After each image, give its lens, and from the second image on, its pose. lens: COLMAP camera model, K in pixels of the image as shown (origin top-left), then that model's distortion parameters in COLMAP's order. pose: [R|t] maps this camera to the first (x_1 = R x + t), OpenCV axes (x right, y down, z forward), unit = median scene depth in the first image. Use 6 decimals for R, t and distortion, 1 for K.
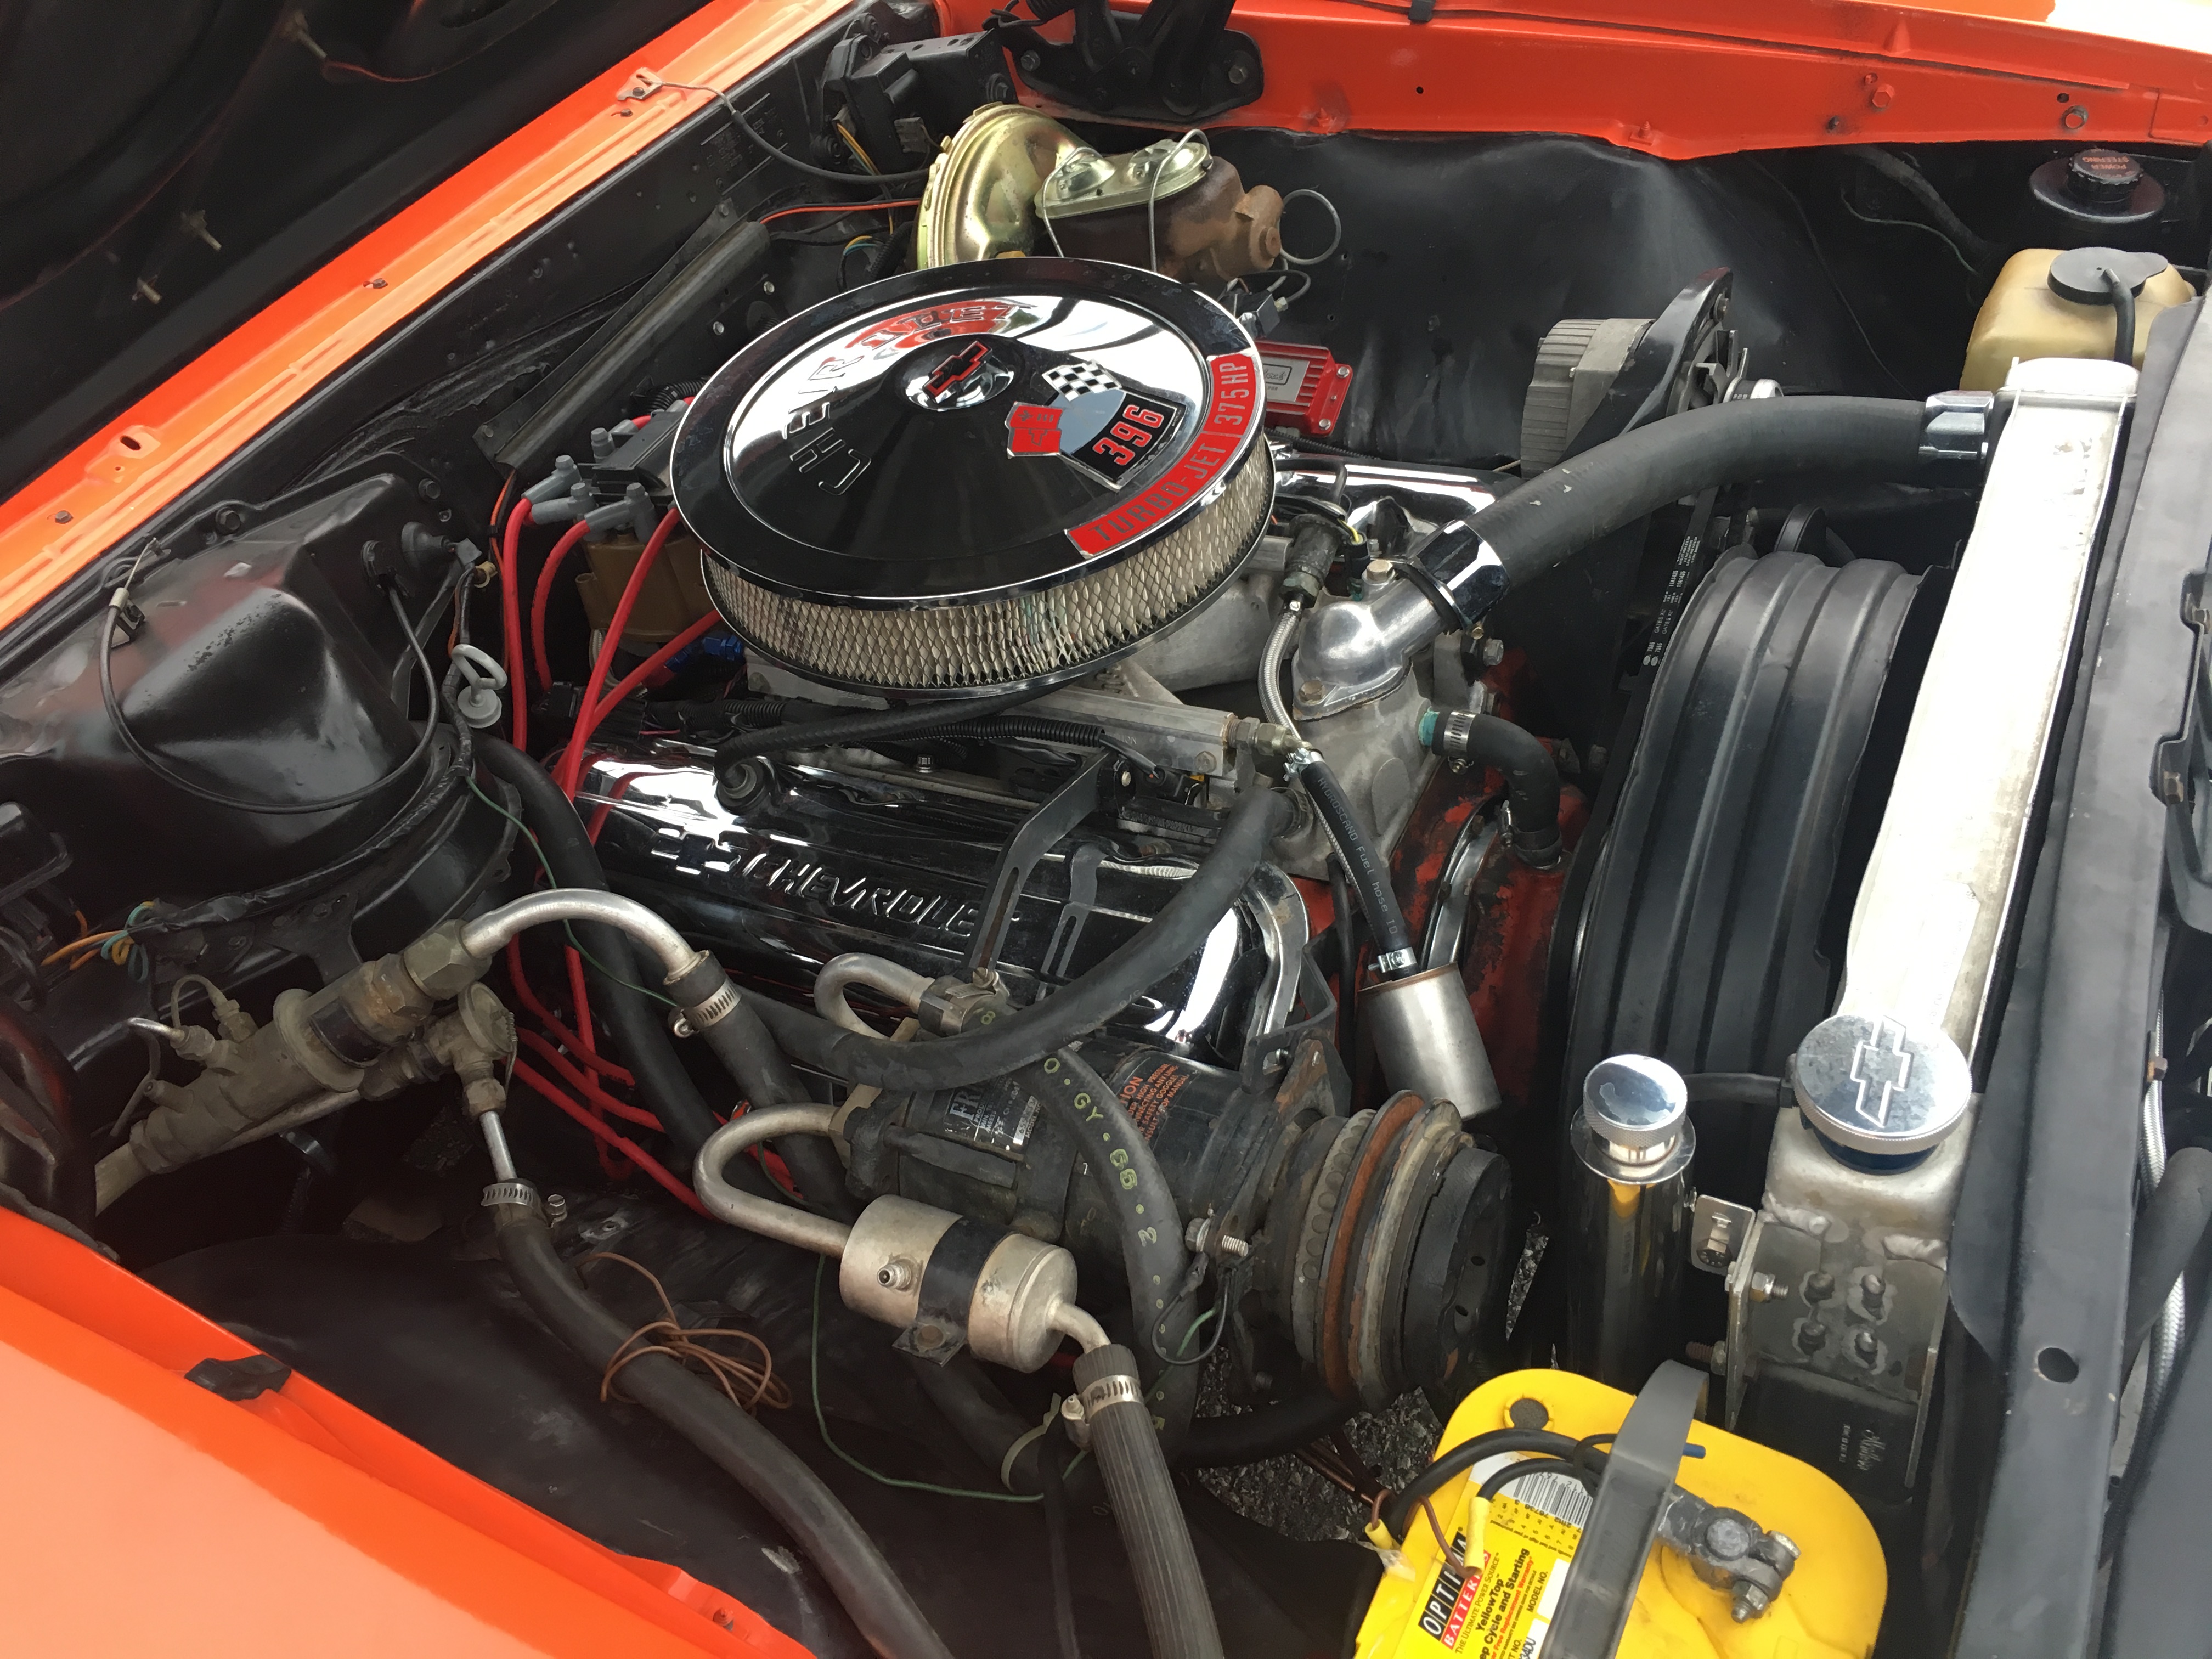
lens RADIAL K [[1887.1, 0, 1114.7], [0, 1887.1, 824.2], [0, 0, 1]] dist [0.070084, -0.084640]
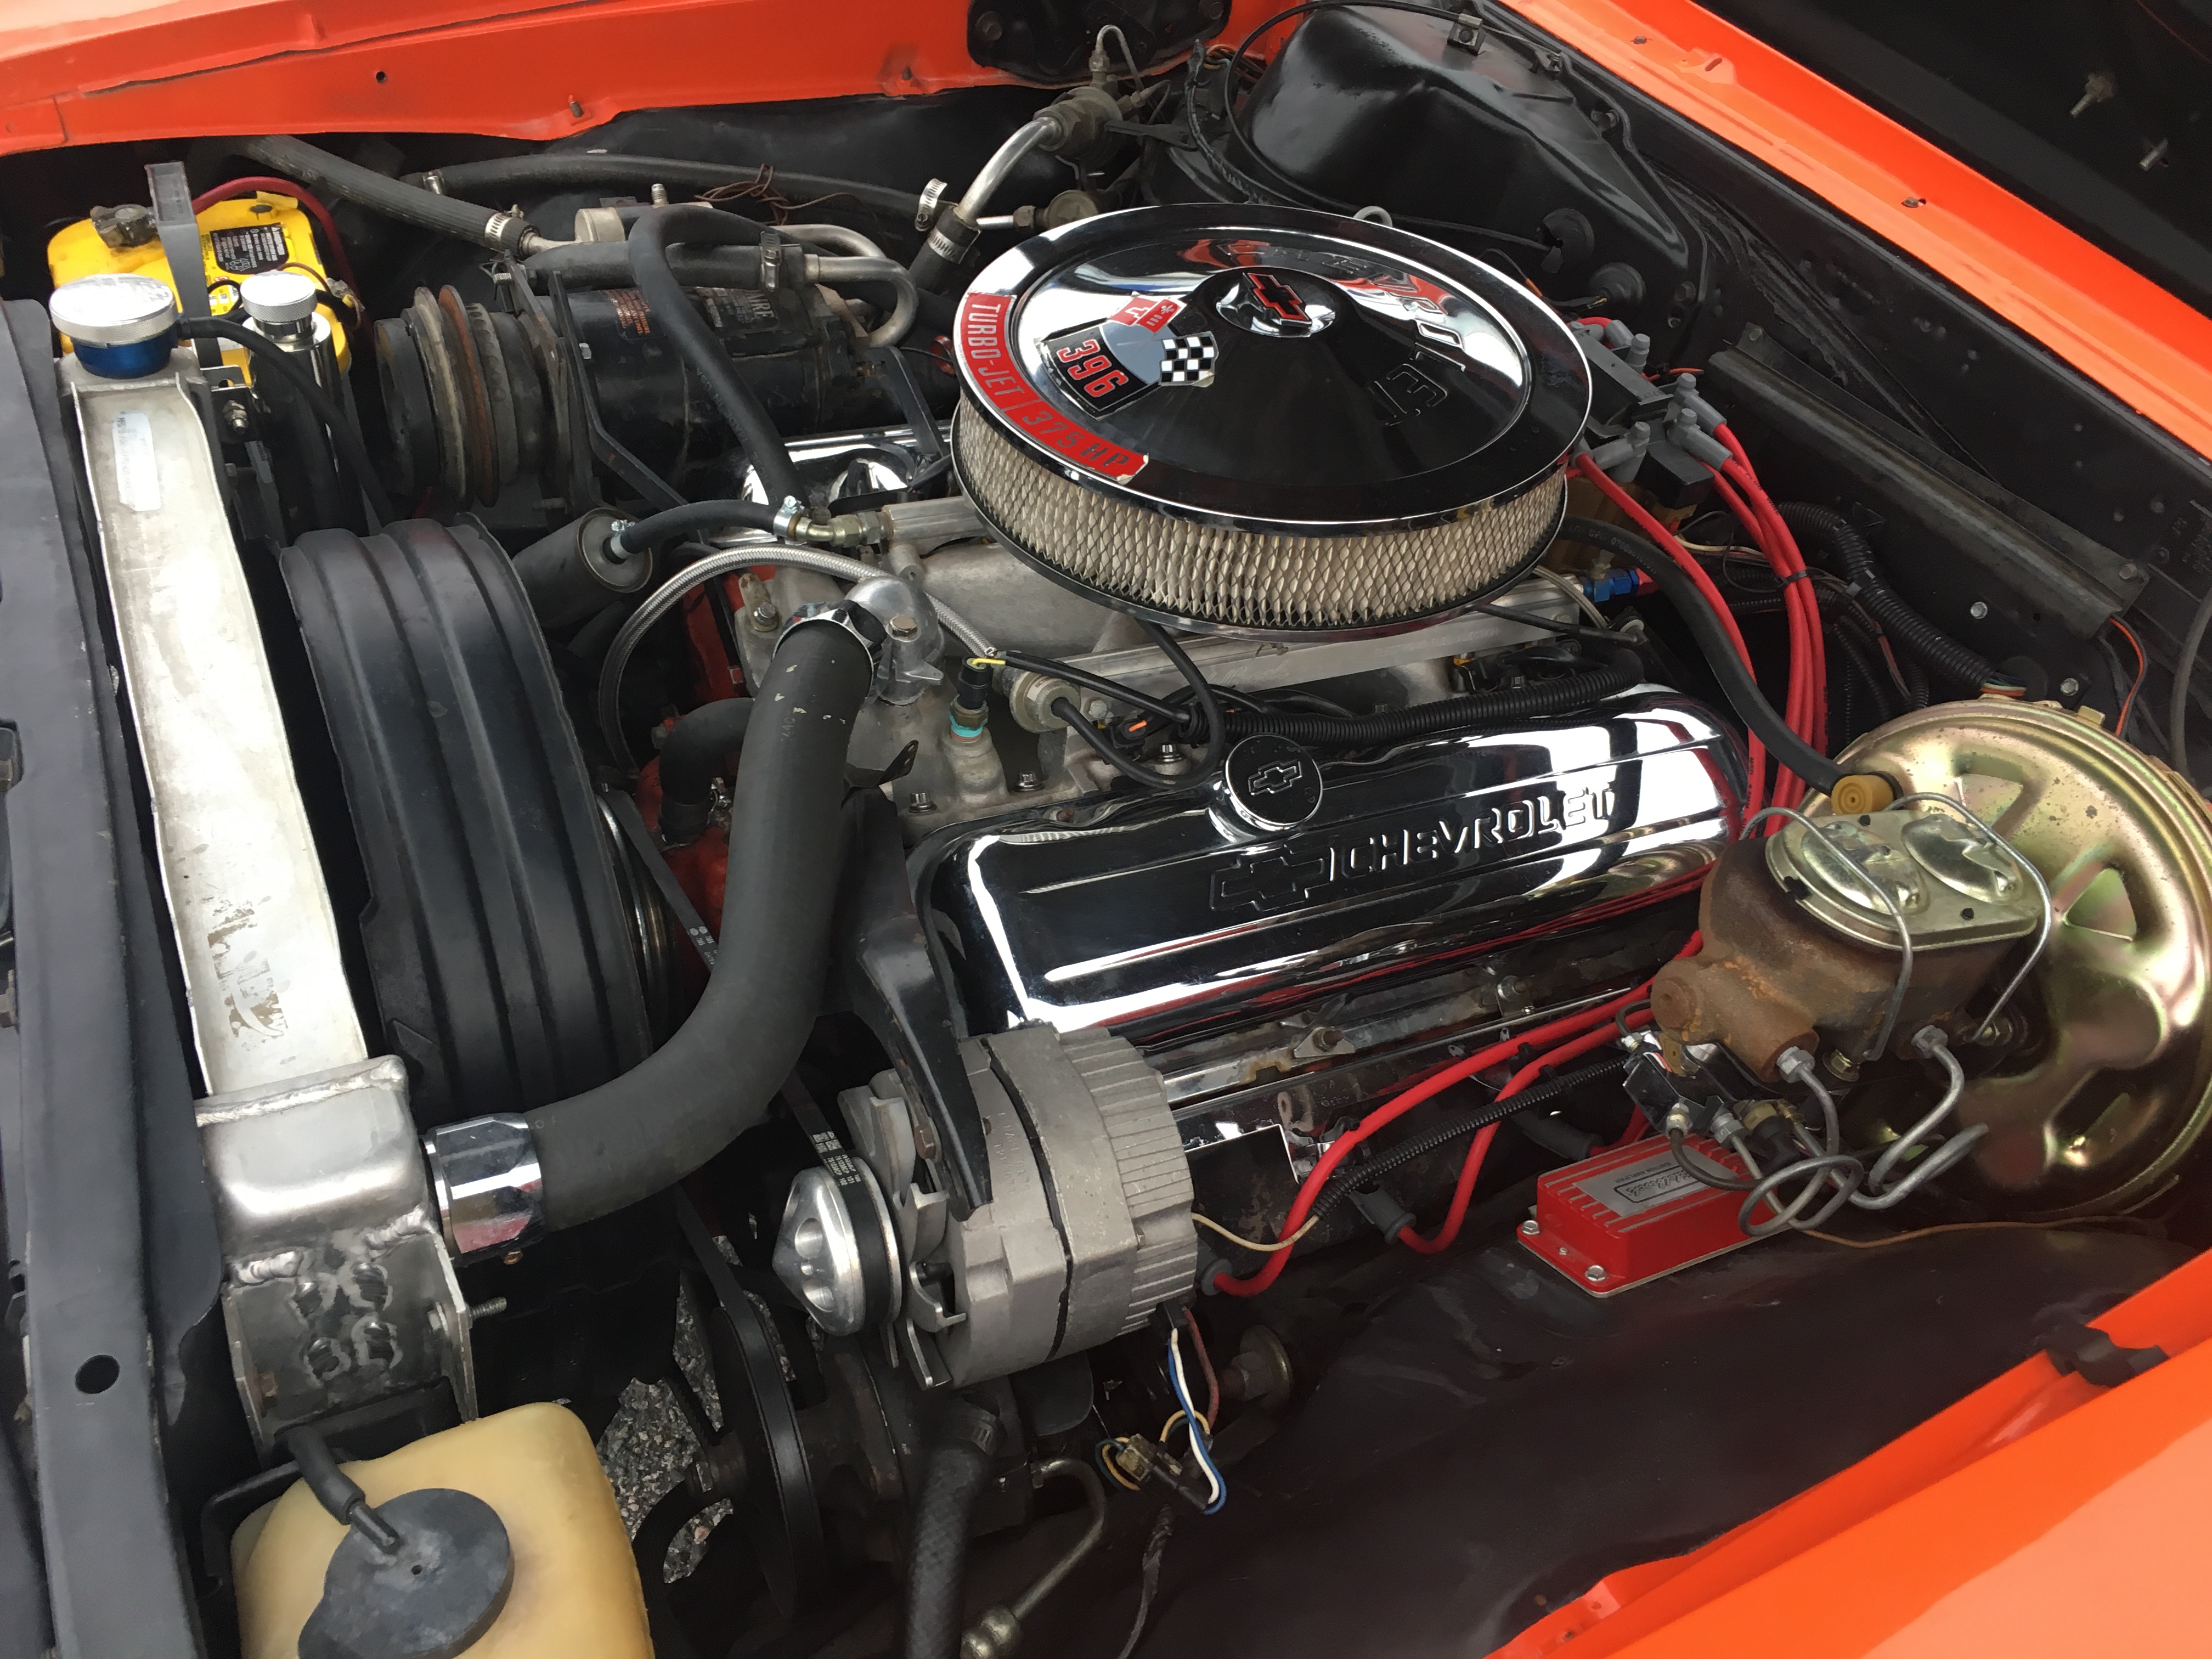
lens RADIAL K [[1887.1, 0, 1093.1], [0, 1887.1, 825.7], [0, 0, 1]] dist [0.070084, -0.084640]
pose [[-0.621128, 0.595601, -0.509372, 0.591500], [-0.537573, 0.149155, 0.829920, -0.902044], [0.570277, 0.789311, 0.227535, 0.898992]]
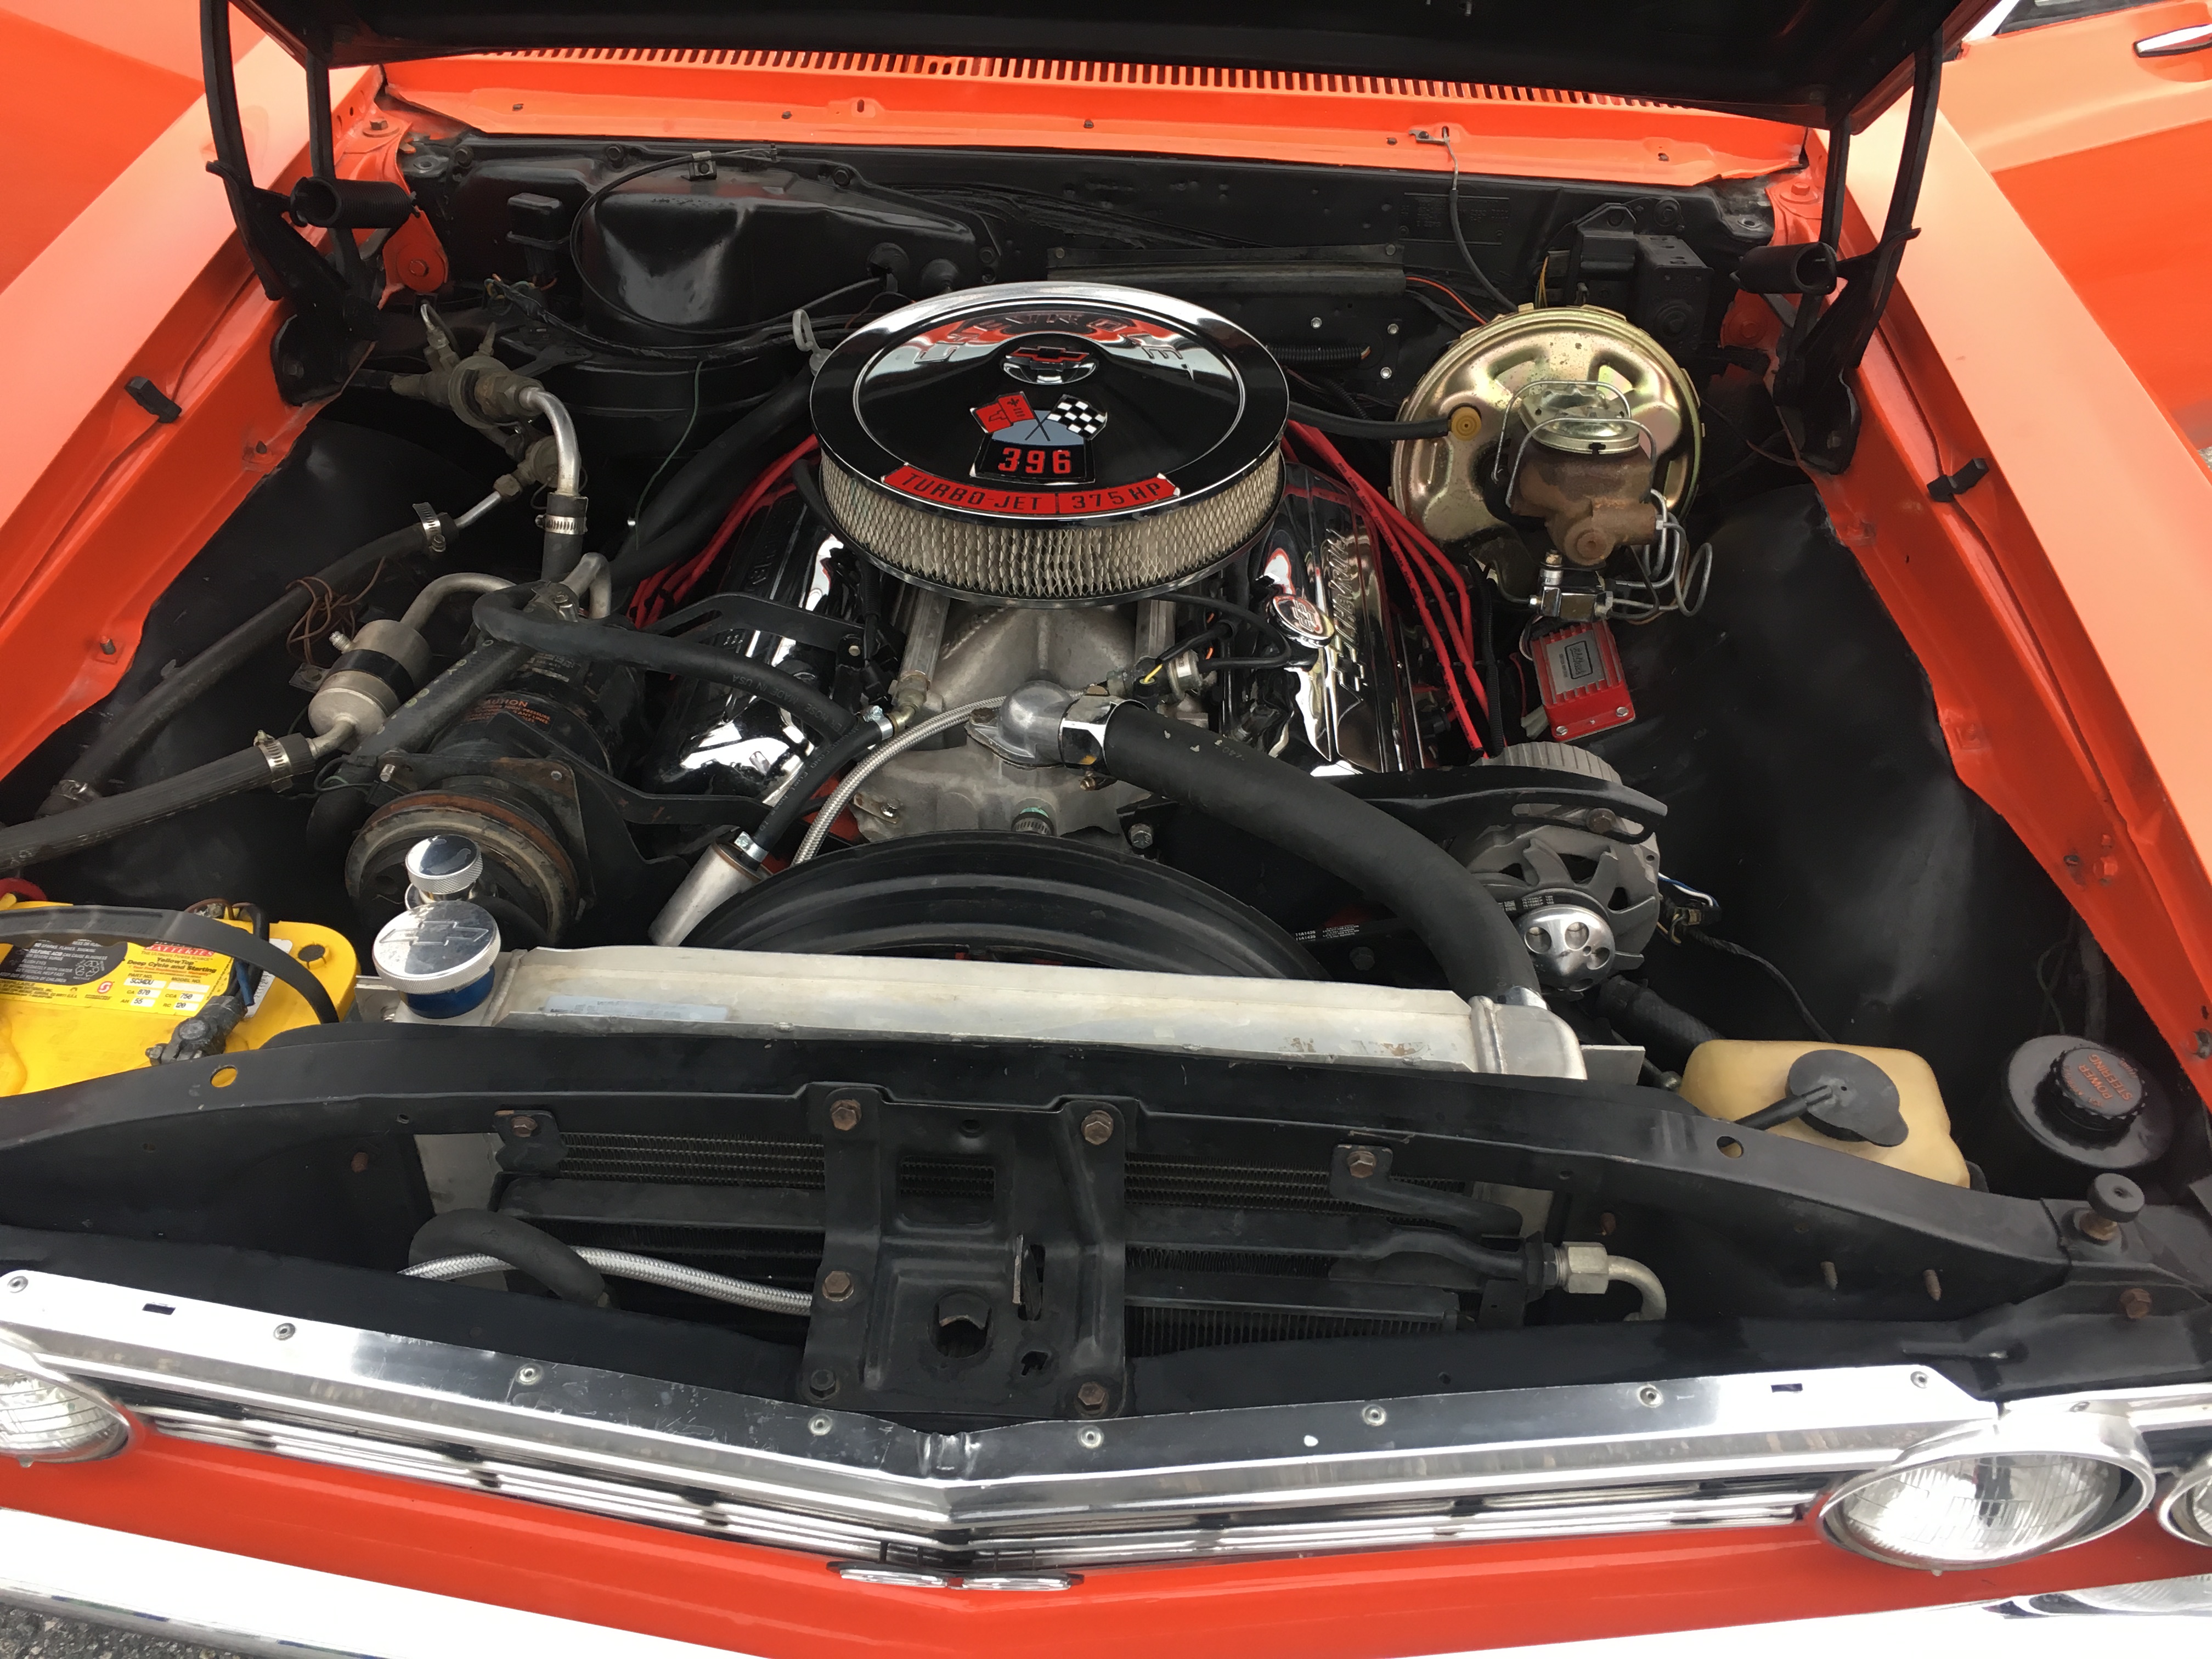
lens RADIAL K [[1887.1, 0, 1111.1], [0, 1887.1, 818.8], [0, 0, 1]] dist [0.070084, -0.084640]
pose [[0.400297, 0.697336, -0.594546, 0.859395], [-0.686789, 0.657831, 0.309159, -0.435634], [0.606698, 0.284573, 0.742250, 0.168726]]
